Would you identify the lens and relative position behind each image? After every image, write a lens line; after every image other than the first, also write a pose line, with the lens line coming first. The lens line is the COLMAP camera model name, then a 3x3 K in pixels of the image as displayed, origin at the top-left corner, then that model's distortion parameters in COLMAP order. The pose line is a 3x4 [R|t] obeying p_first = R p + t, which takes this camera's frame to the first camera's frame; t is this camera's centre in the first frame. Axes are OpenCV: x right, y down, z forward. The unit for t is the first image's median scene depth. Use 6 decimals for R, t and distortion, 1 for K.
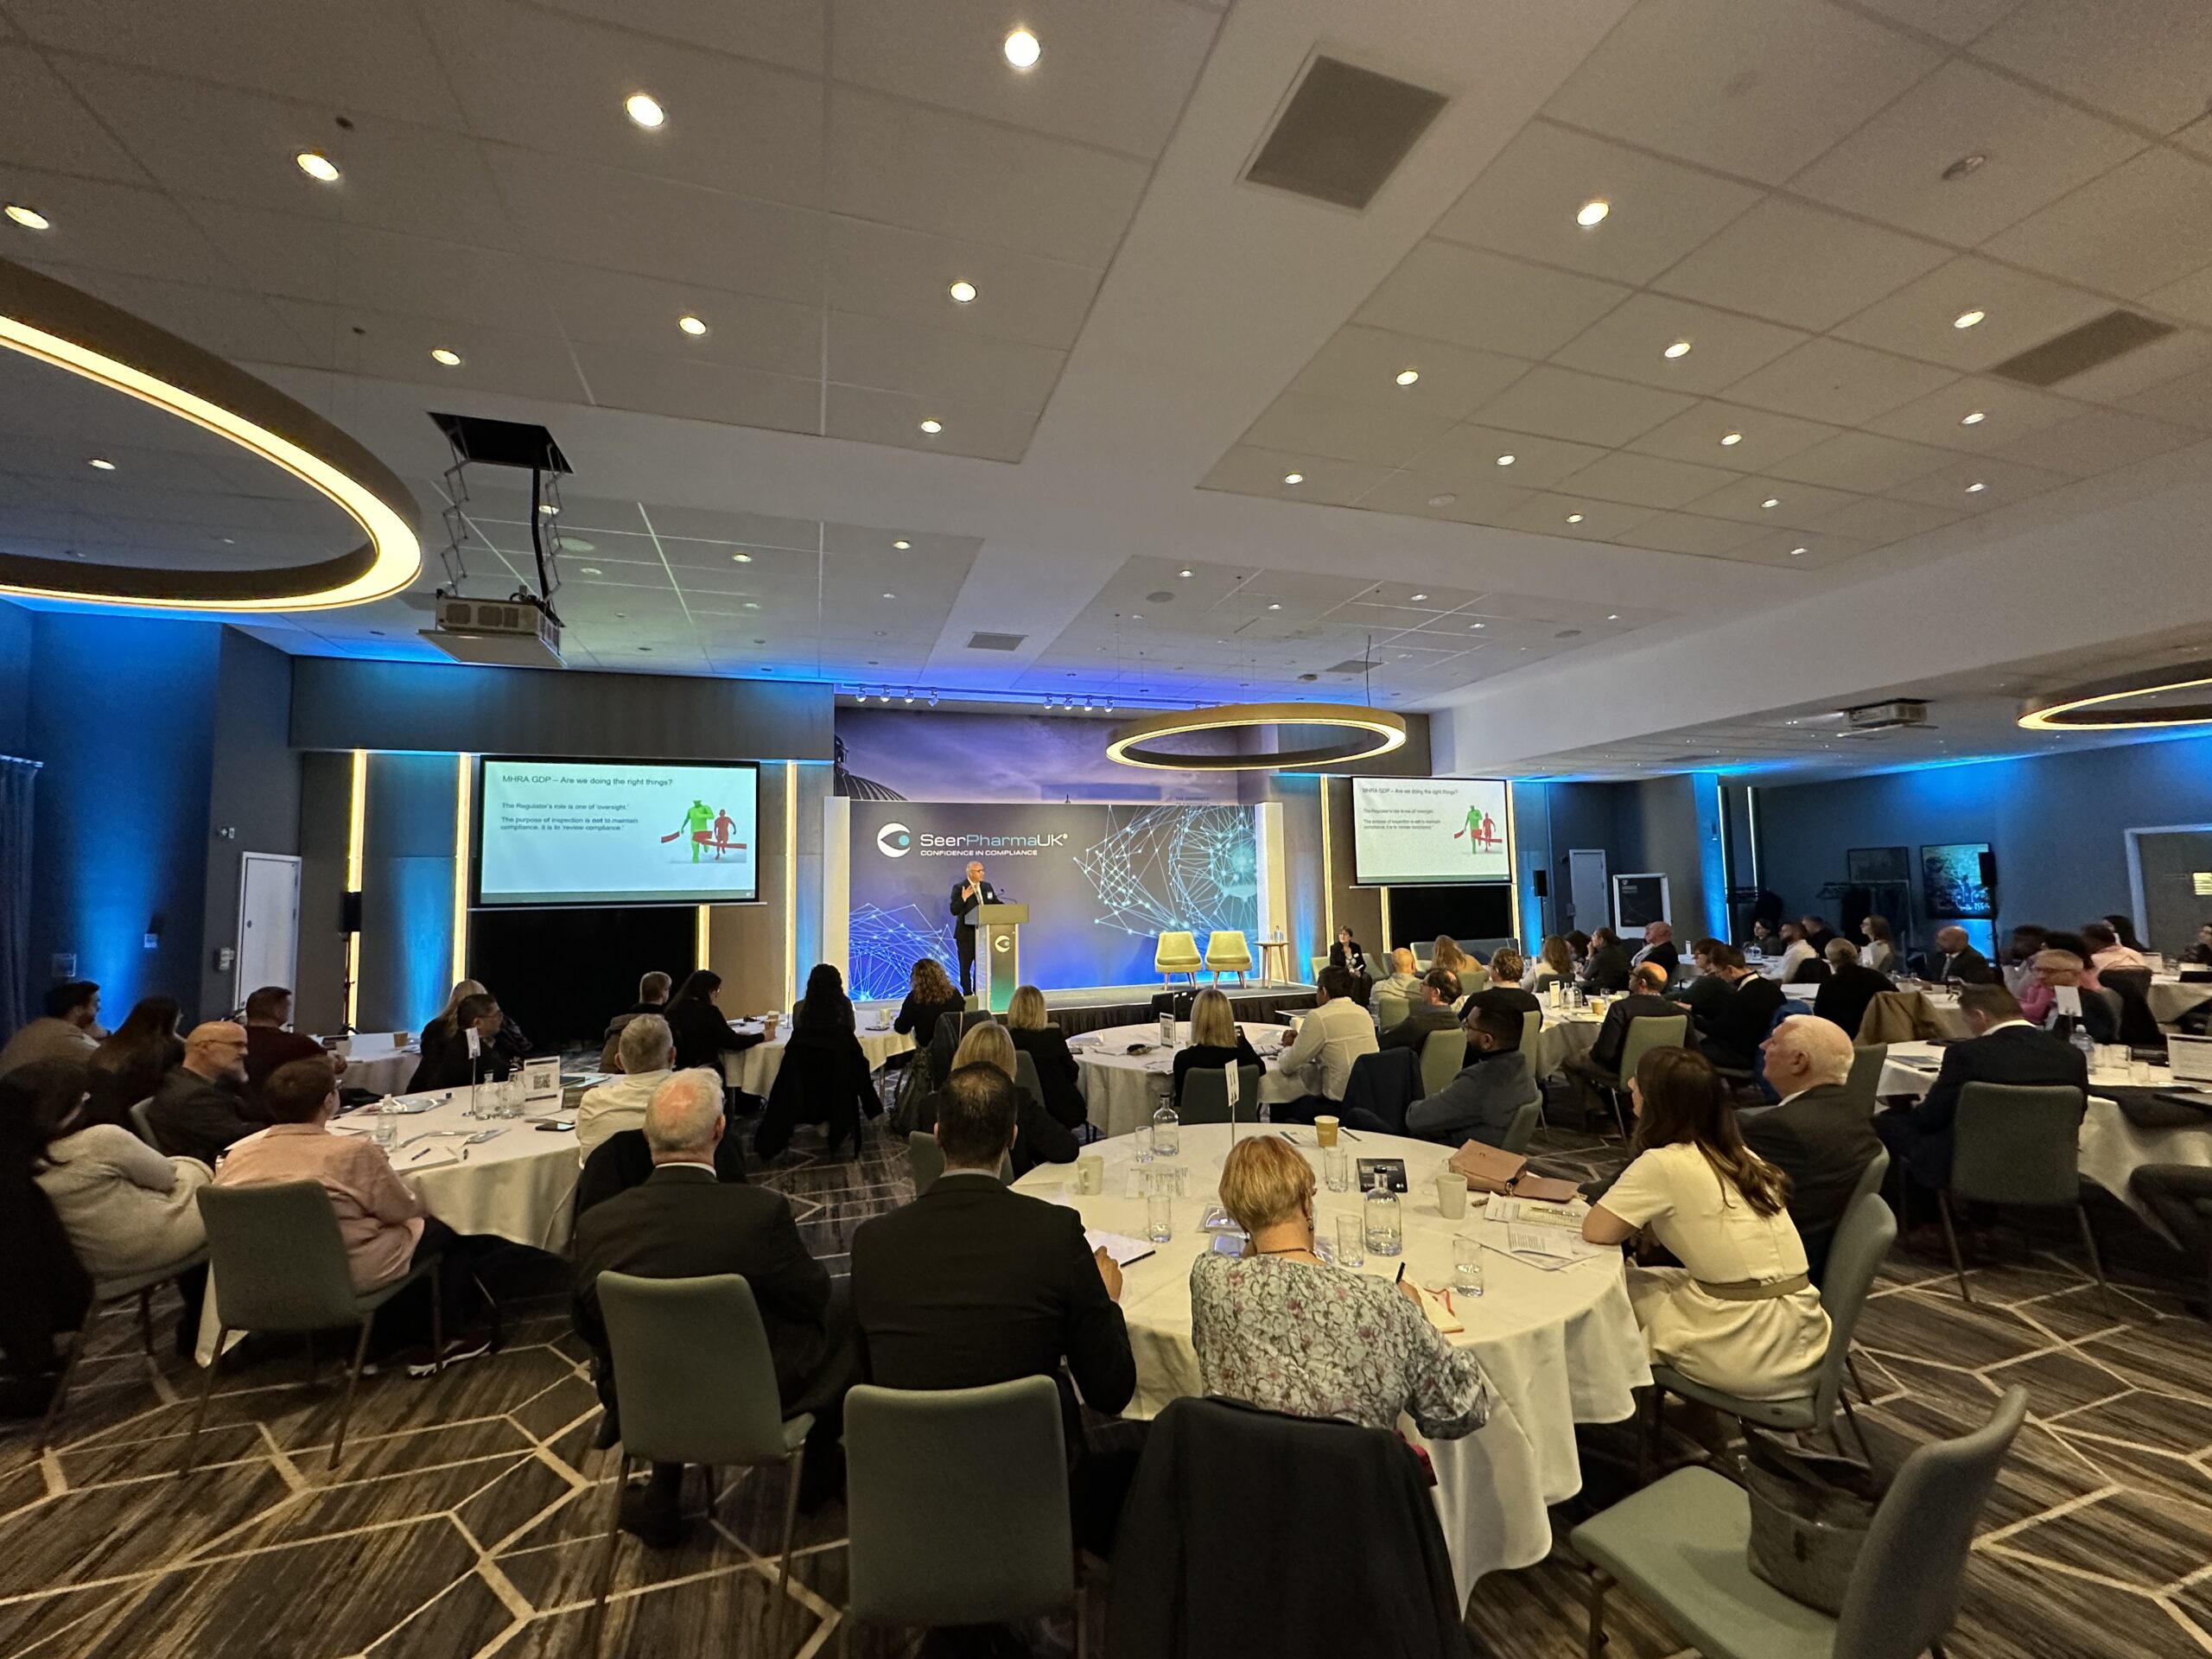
lens RADIAL K [[891.2, 0, 1109.4], [0, 891.2, 822.3], [0, 0, 1]] dist [0.000544, -0.000011]
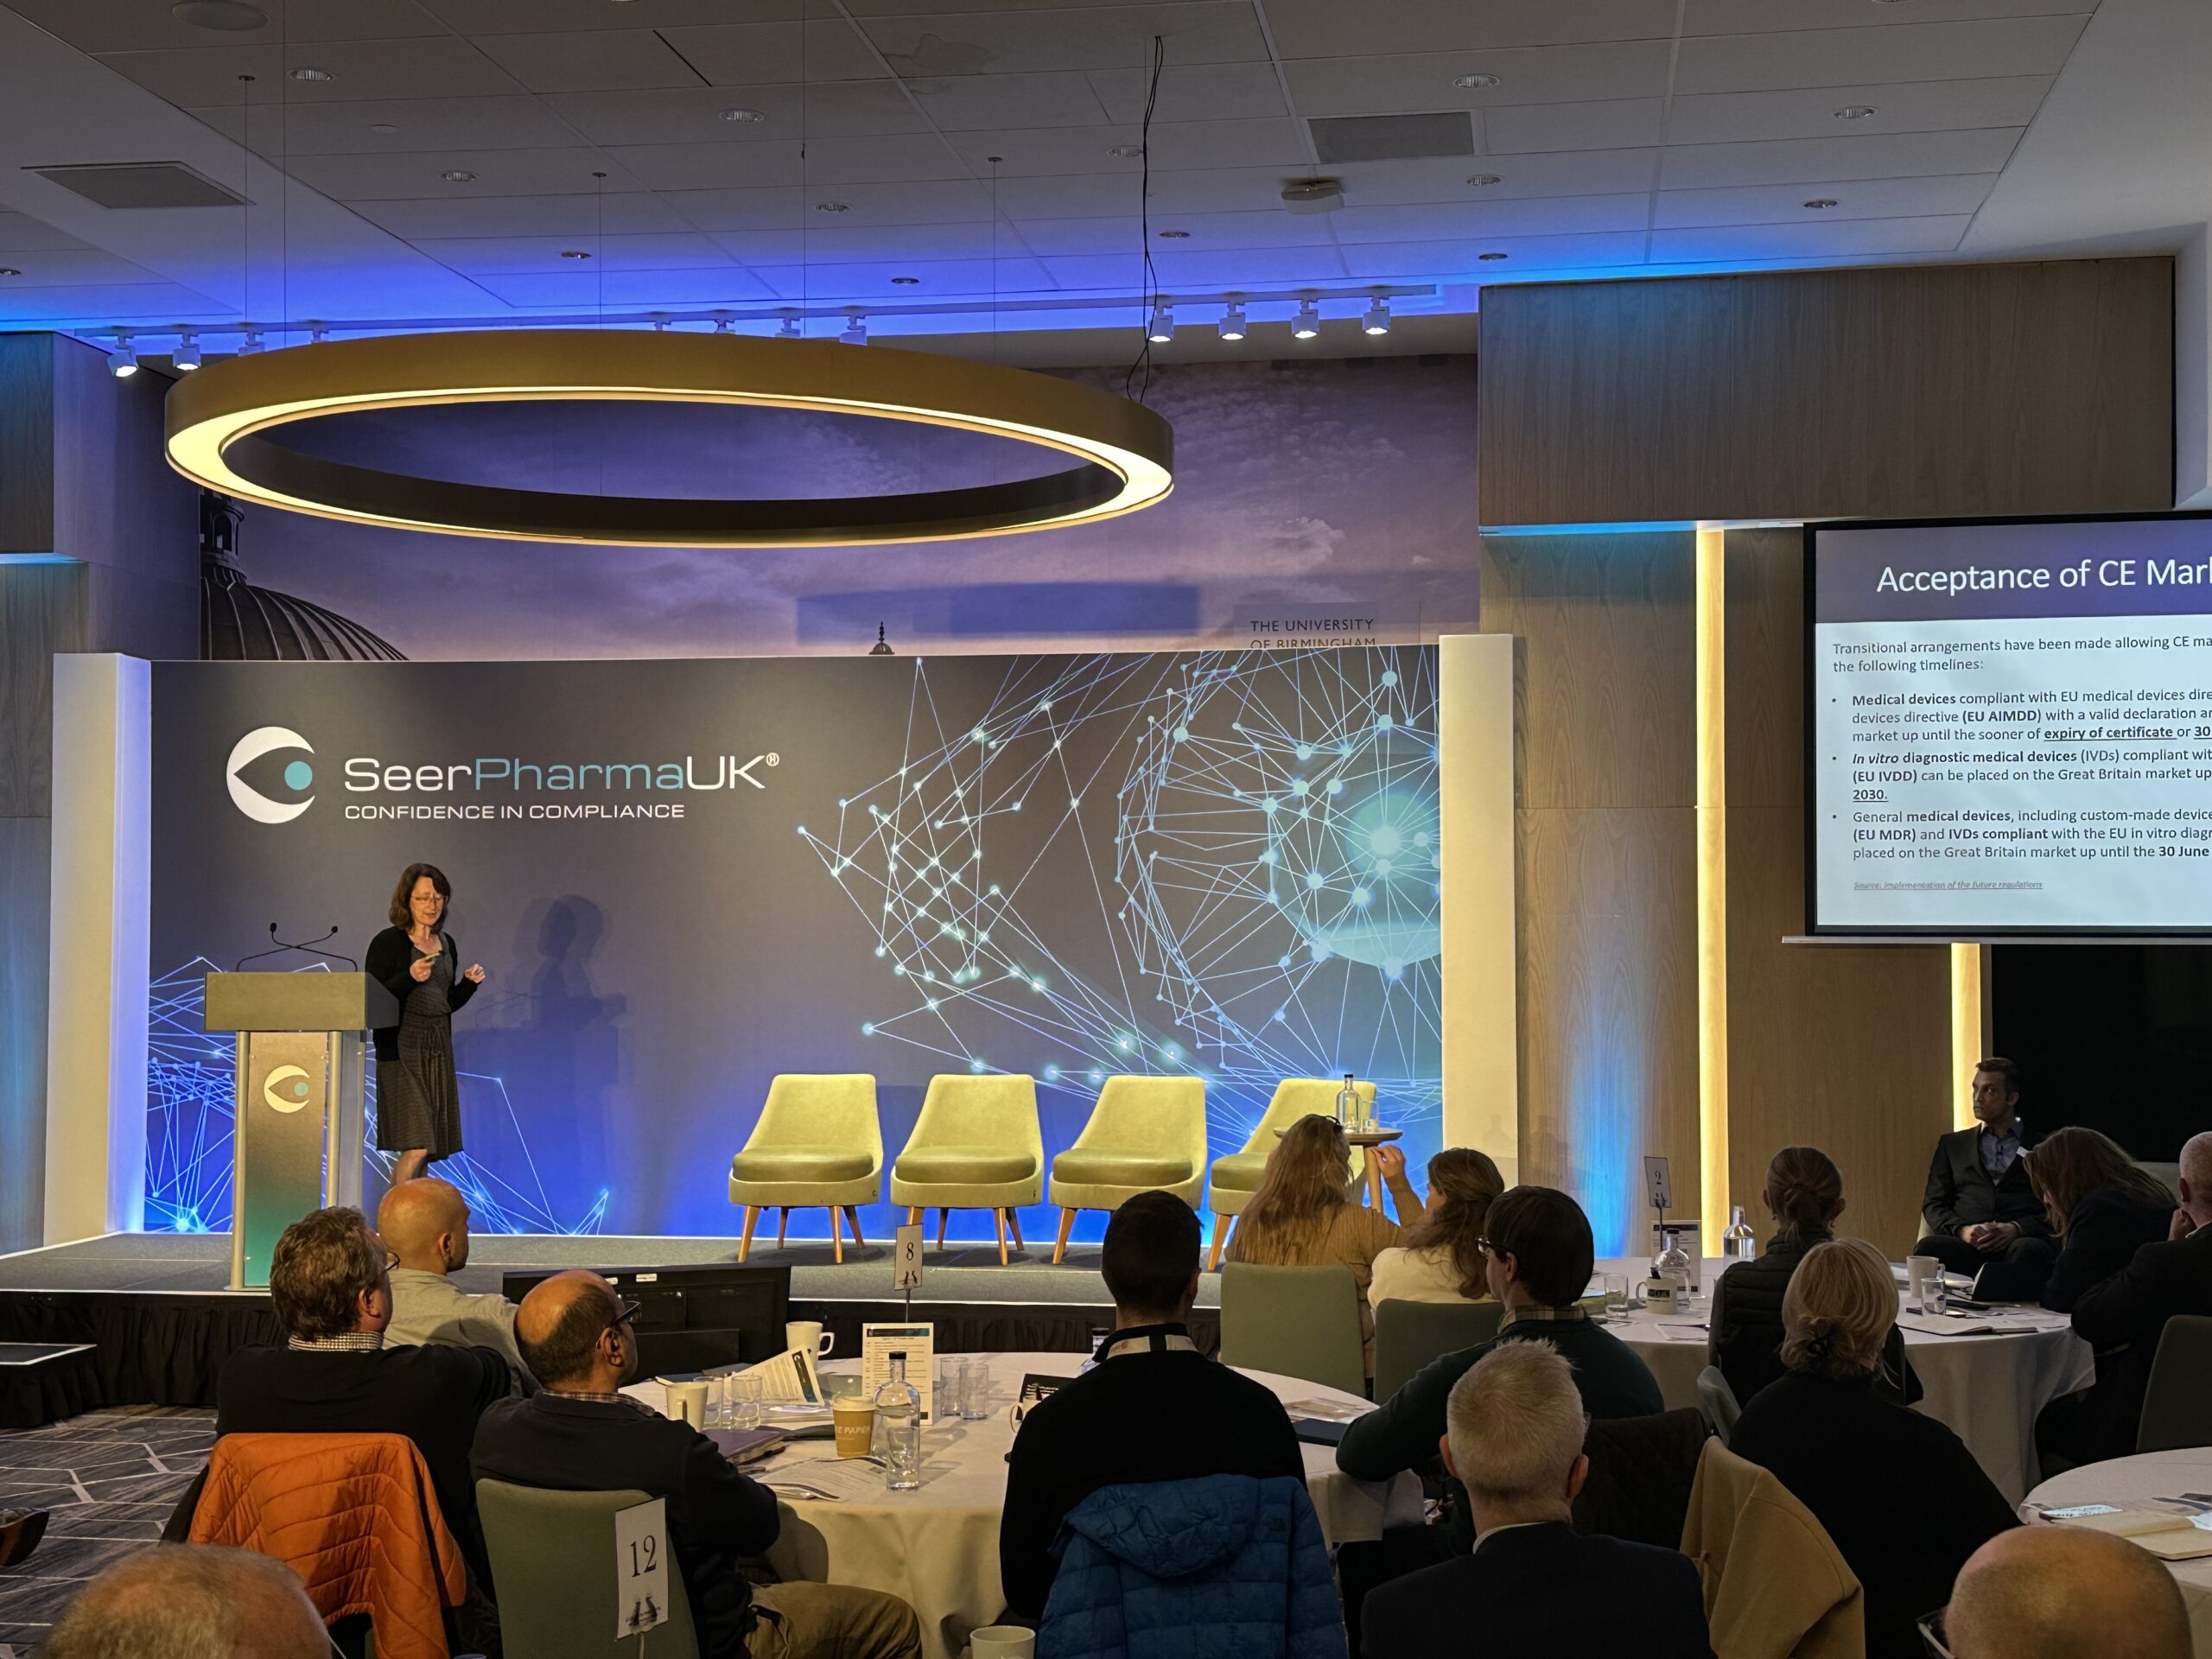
lens RADIAL K [[2839.9, 0, 1109.1], [0, 2839.9, 845.5], [0, 0, 1]] dist [0.140638, 0.000000]
pose [[0.886523, 0.008105, -0.462613, 0.522353], [0.017247, 0.998573, 0.050547, -0.002996], [0.462363, -0.052790, 0.885118, 0.153684]]
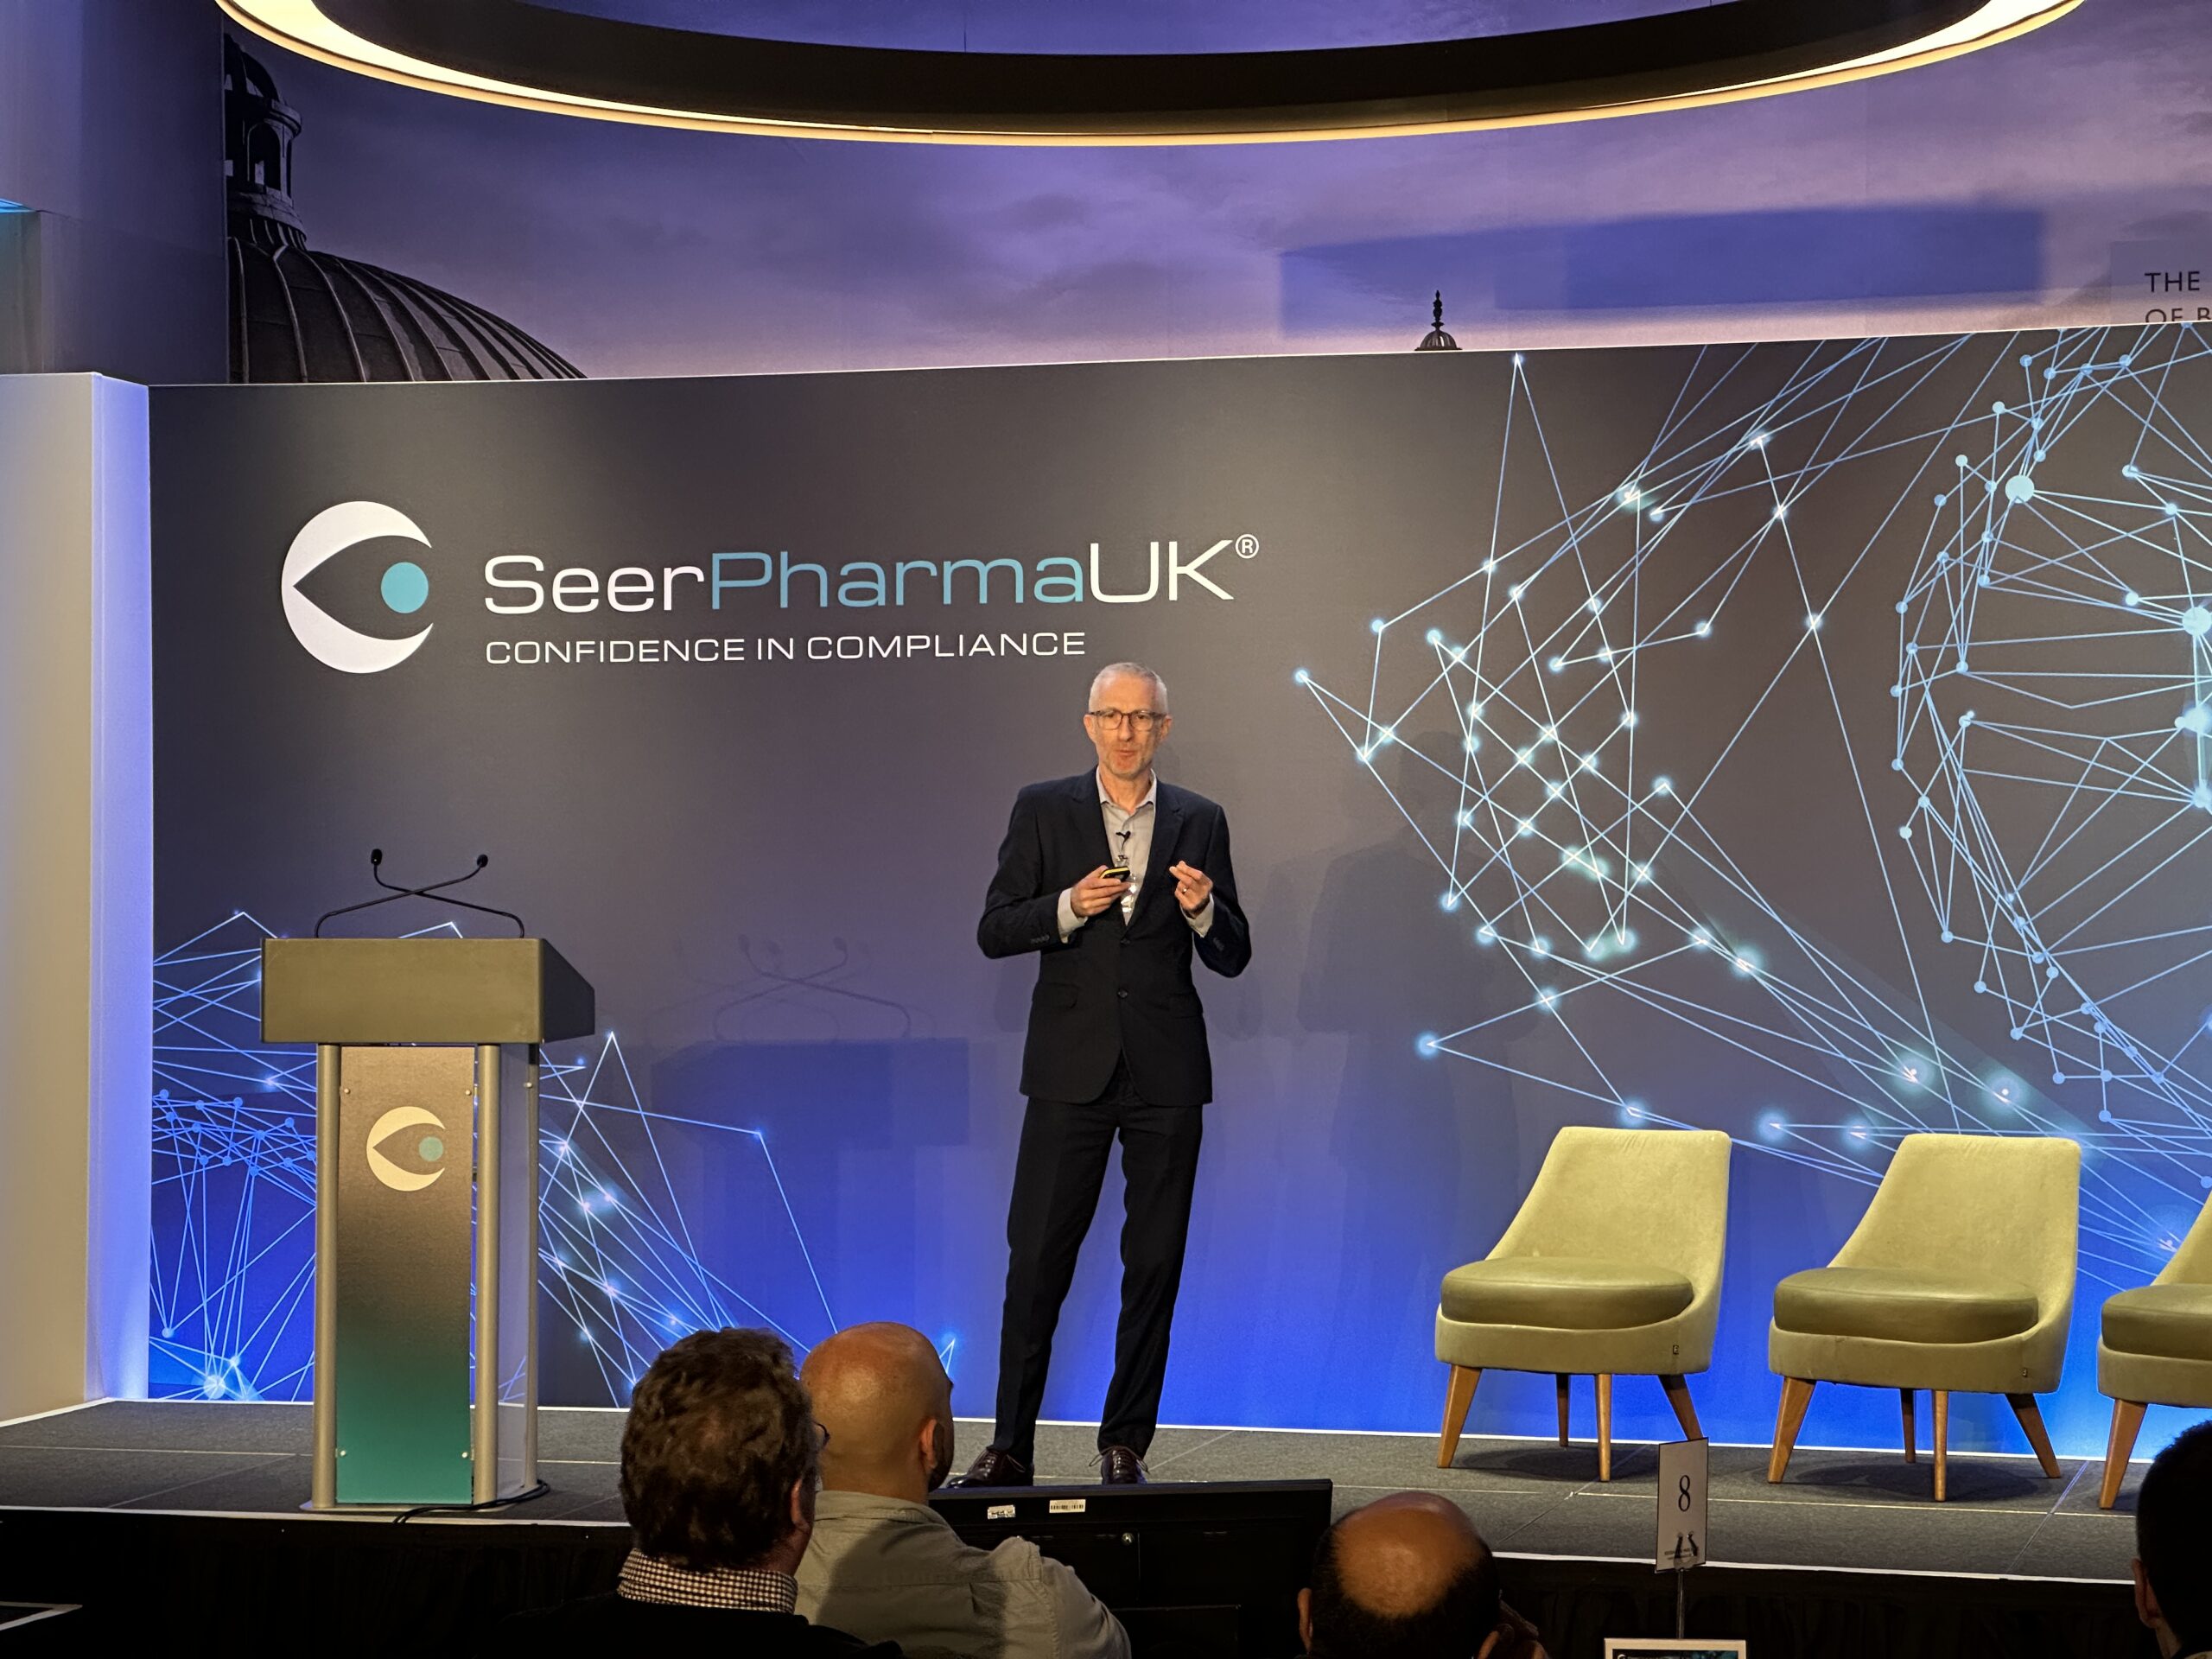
lens RADIAL K [[4940.1, 0, 1092.5], [0, 4940.1, 800.5], [0, 0, 1]] dist [0.167072, 0.000000]
pose [[0.823724, 0.011490, -0.566875, 0.465109], [0.030133, 0.997495, 0.064004, 0.002263], [0.566190, -0.069804, 0.821314, 0.191590]]
